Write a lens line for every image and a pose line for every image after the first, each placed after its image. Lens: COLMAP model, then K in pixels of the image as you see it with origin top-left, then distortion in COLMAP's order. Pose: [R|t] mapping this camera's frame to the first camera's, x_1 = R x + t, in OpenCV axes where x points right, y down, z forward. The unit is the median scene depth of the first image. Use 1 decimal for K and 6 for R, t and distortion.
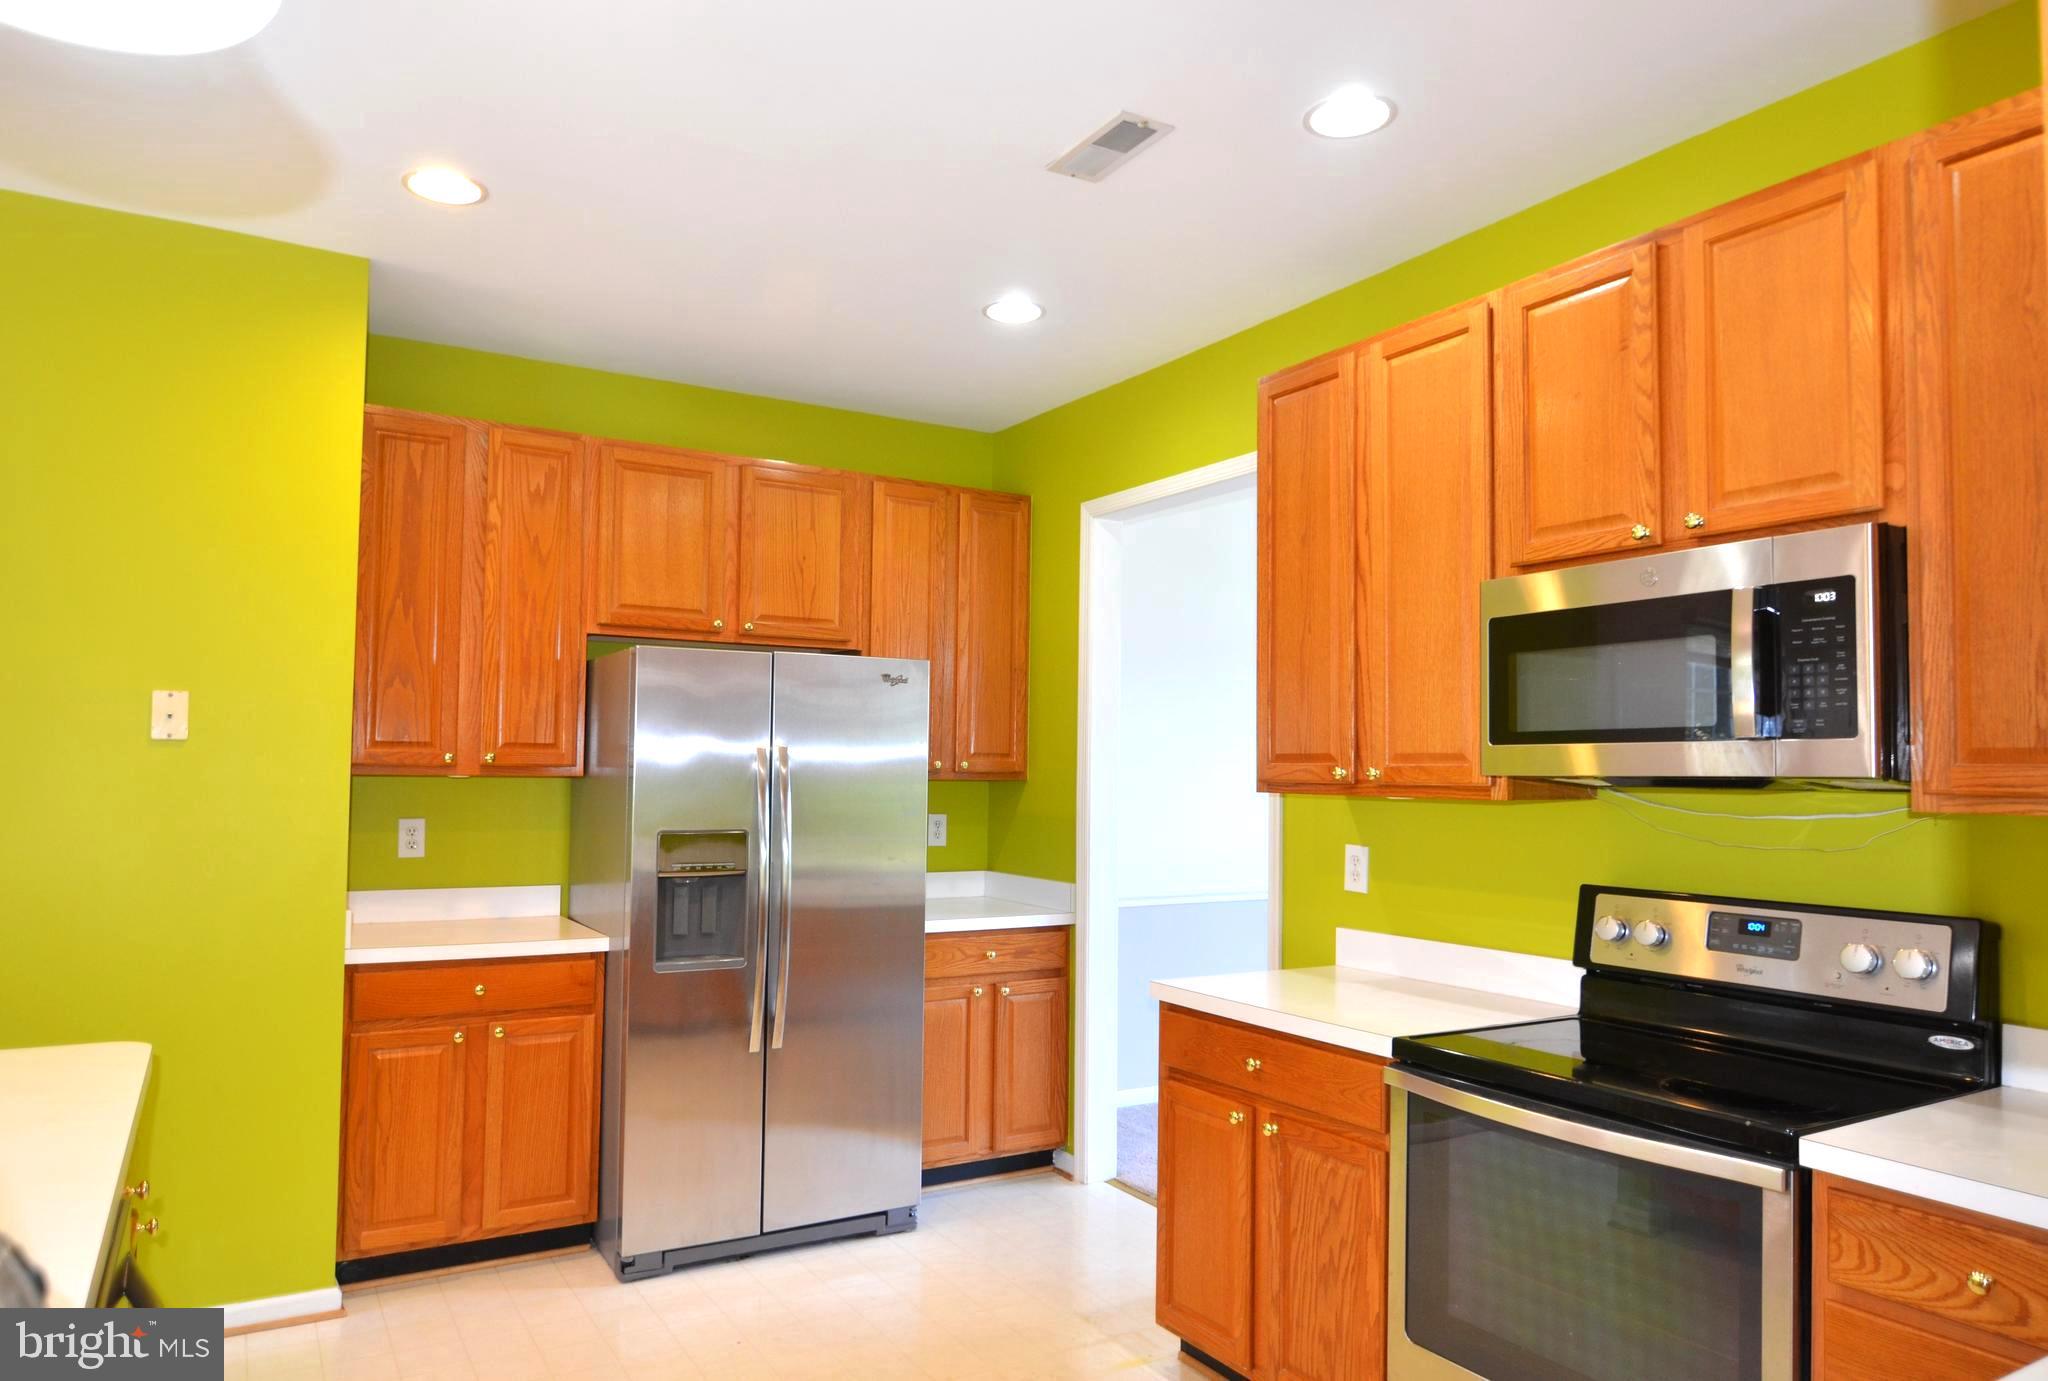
lens RADIAL K [[1310.5, 0, 1013.1], [0, 1310.5, 717.4], [0, 0, 1]] dist [-0.006916, -0.007859]
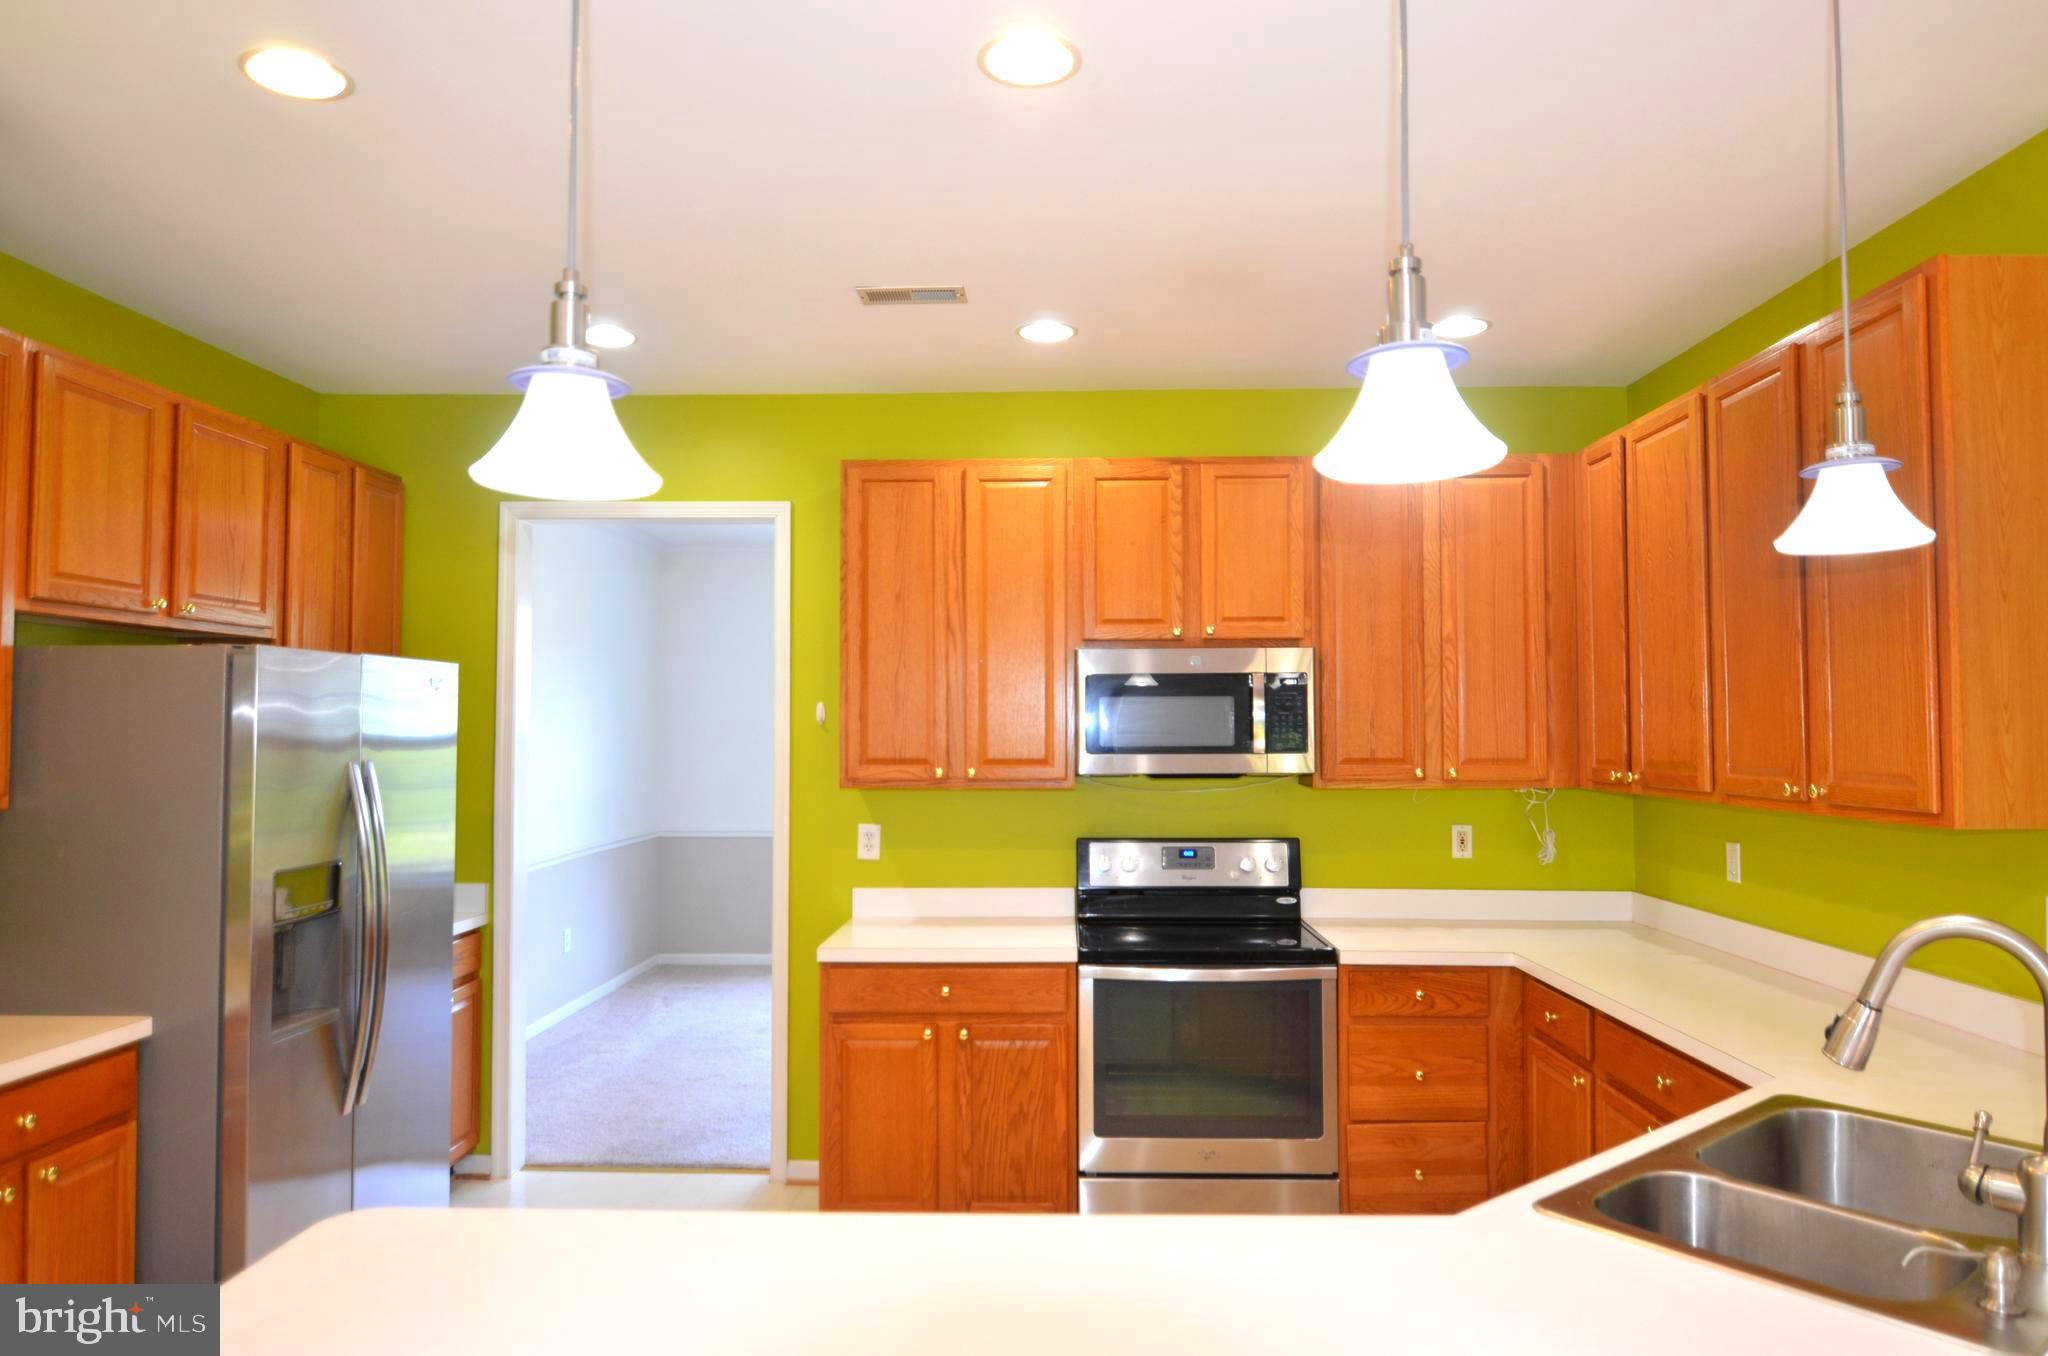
lens RADIAL K [[1252.3, 0, 1037.7], [0, 1252.3, 682.6], [0, 0, 1]] dist [0.003935, -0.017904]
pose [[0.531068, 0.017951, 0.847139, -0.824618], [-0.028027, 0.999601, -0.003611, -0.051070], [-0.846865, -0.021825, 0.531359, 0.218533]]
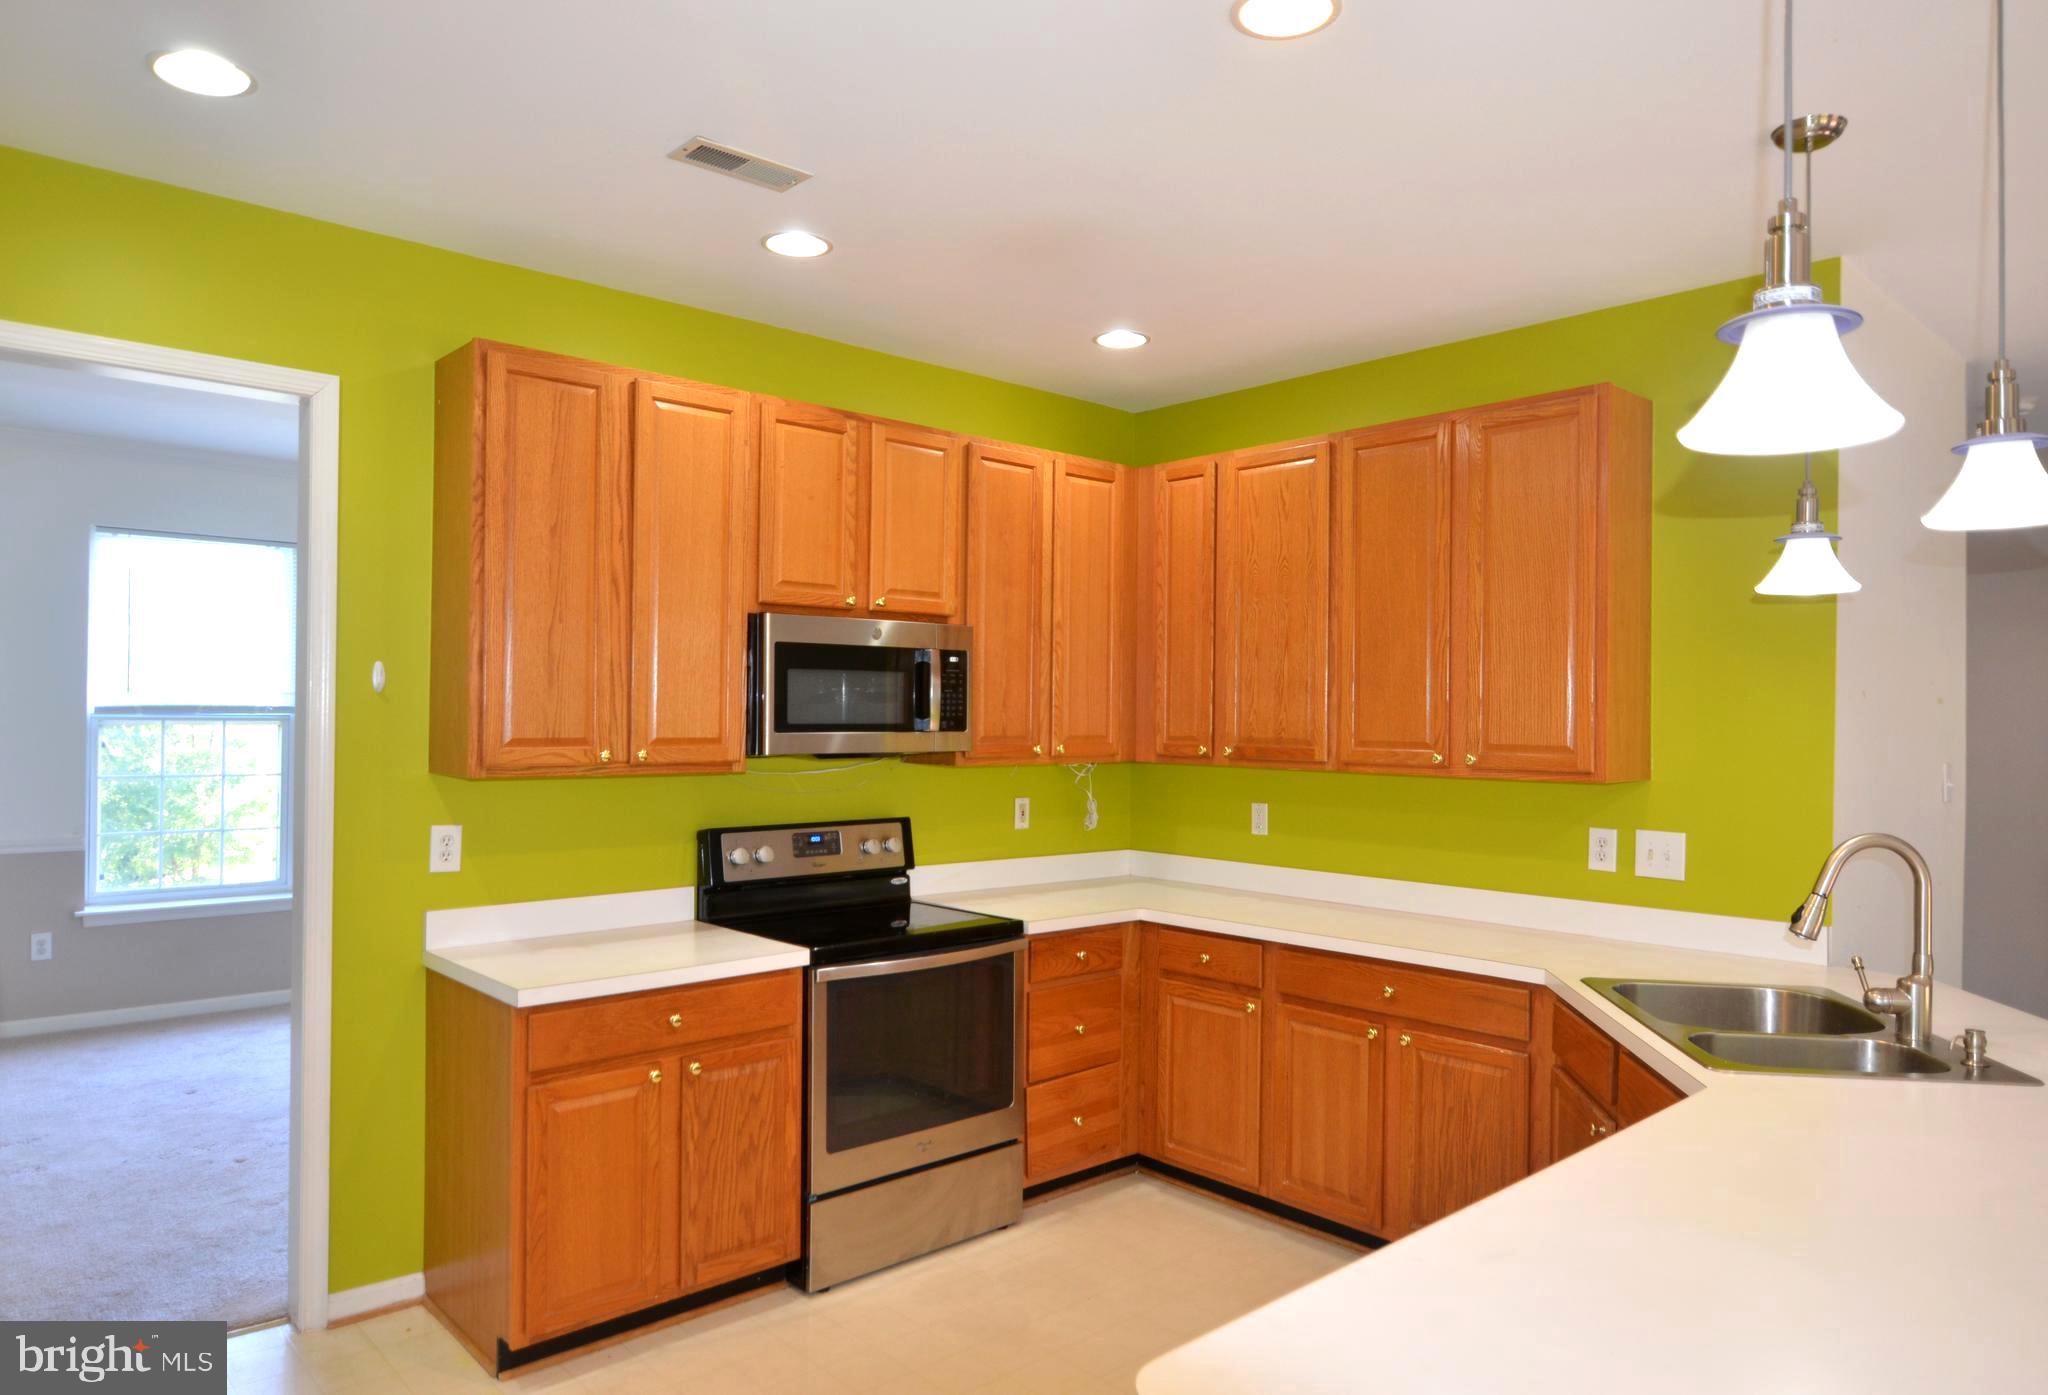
lens RADIAL K [[1289.7, 0, 1015.0], [0, 1289.7, 707.1], [0, 0, 1]] dist [-0.001940, -0.003055]
pose [[-0.196134, -0.010720, 0.980518, -0.897504], [-0.055057, 0.998483, -0.000097, -0.017816], [-0.979030, -0.054003, -0.196427, 0.890340]]
